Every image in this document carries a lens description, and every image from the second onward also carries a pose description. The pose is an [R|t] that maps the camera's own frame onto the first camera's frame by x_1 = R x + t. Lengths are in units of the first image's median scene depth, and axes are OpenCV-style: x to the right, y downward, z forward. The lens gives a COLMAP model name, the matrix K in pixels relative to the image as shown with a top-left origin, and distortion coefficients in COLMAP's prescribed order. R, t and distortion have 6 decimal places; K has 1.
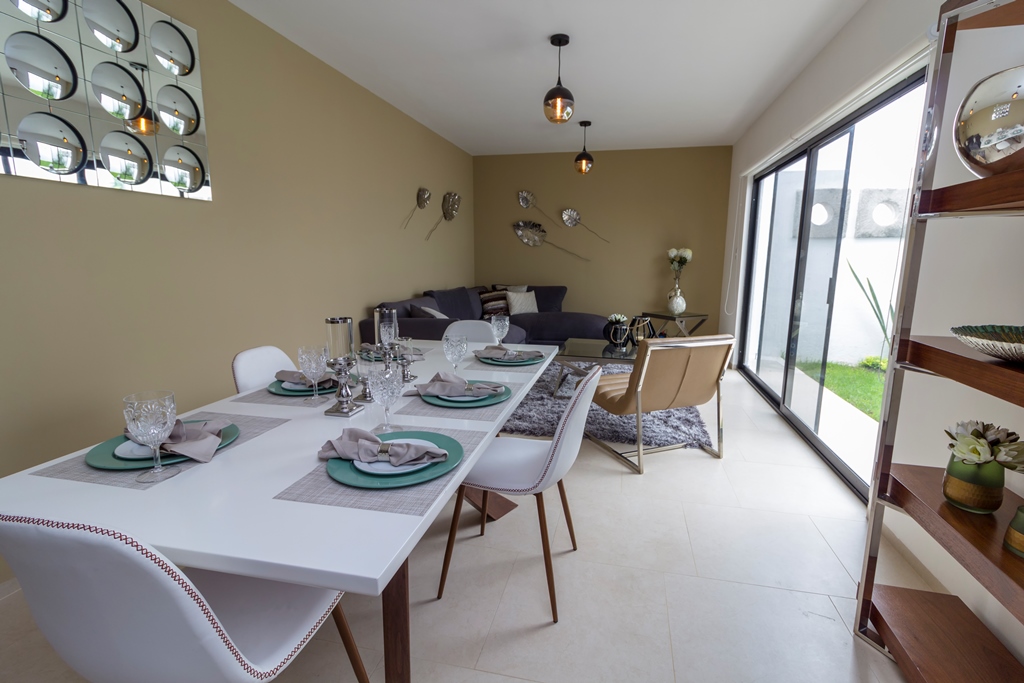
lens RADIAL K [[480.7, 0, 512.0], [0, 480.7, 341.5], [0, 0, 1]] dist [0.002650, 0.000327]
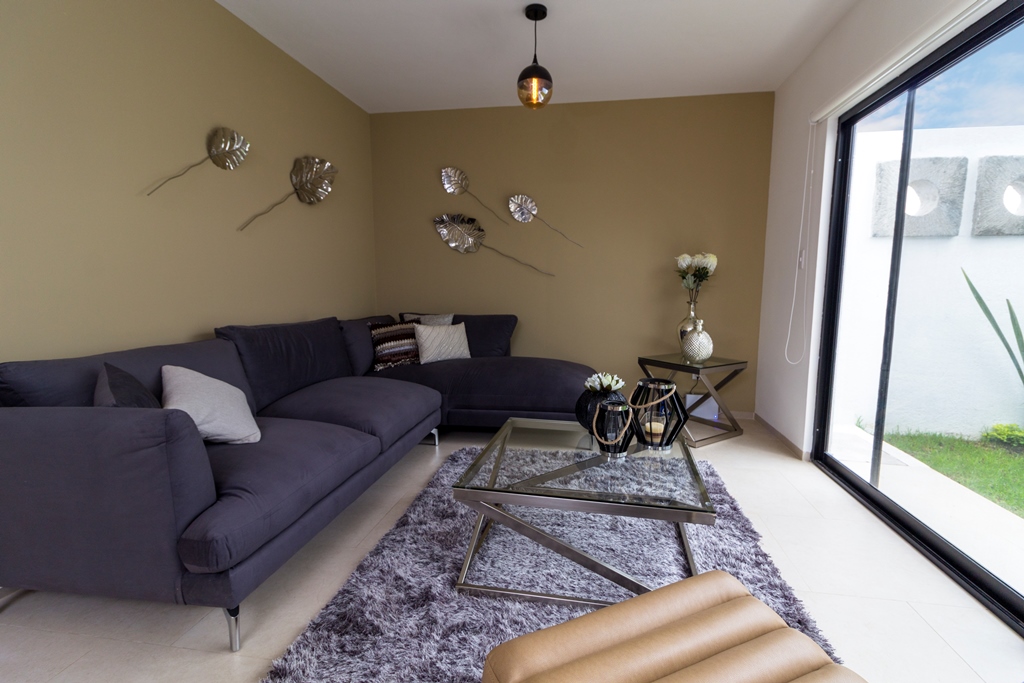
lens RADIAL K [[480.7, 0, 512.0], [0, 480.7, 341.5], [0, 0, 1]] dist [0.002650, 0.000327]
pose [[0.998358, -0.008081, 0.056717, 0.085986], [0.011224, 0.998405, -0.055329, -0.055129], [-0.056180, 0.055875, 0.996856, 0.451902]]
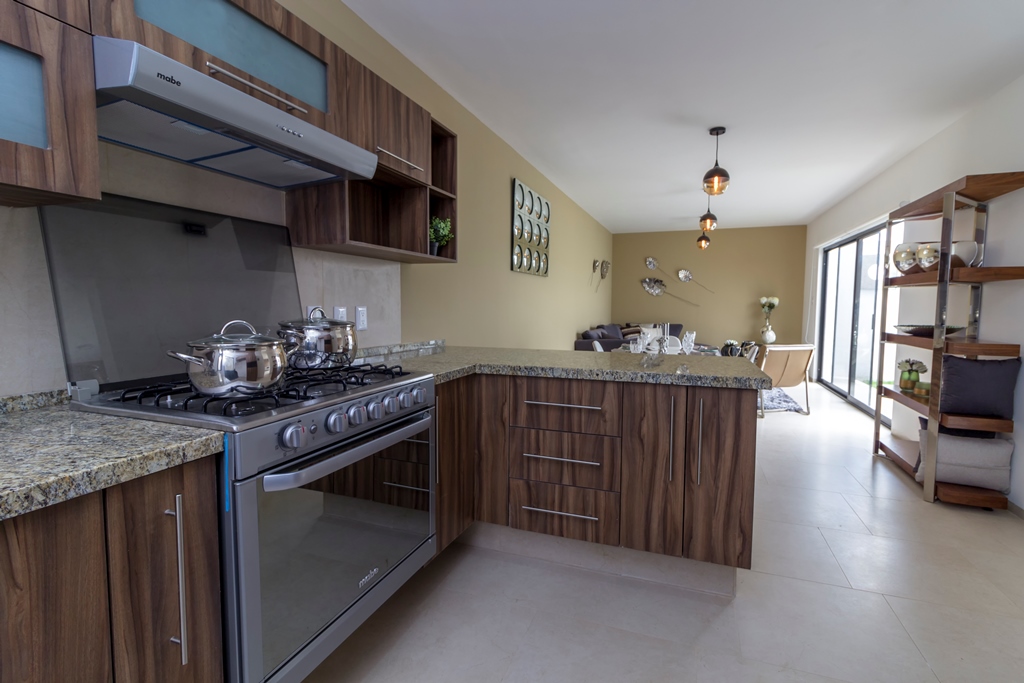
lens RADIAL K [[480.7, 0, 512.0], [0, 480.7, 341.5], [0, 0, 1]] dist [0.002650, 0.000327]
pose [[0.992320, 0.007422, -0.123477, -0.244454], [-0.019374, 0.995205, -0.095877, 0.093154], [0.122173, 0.097533, 0.987705, -0.513097]]
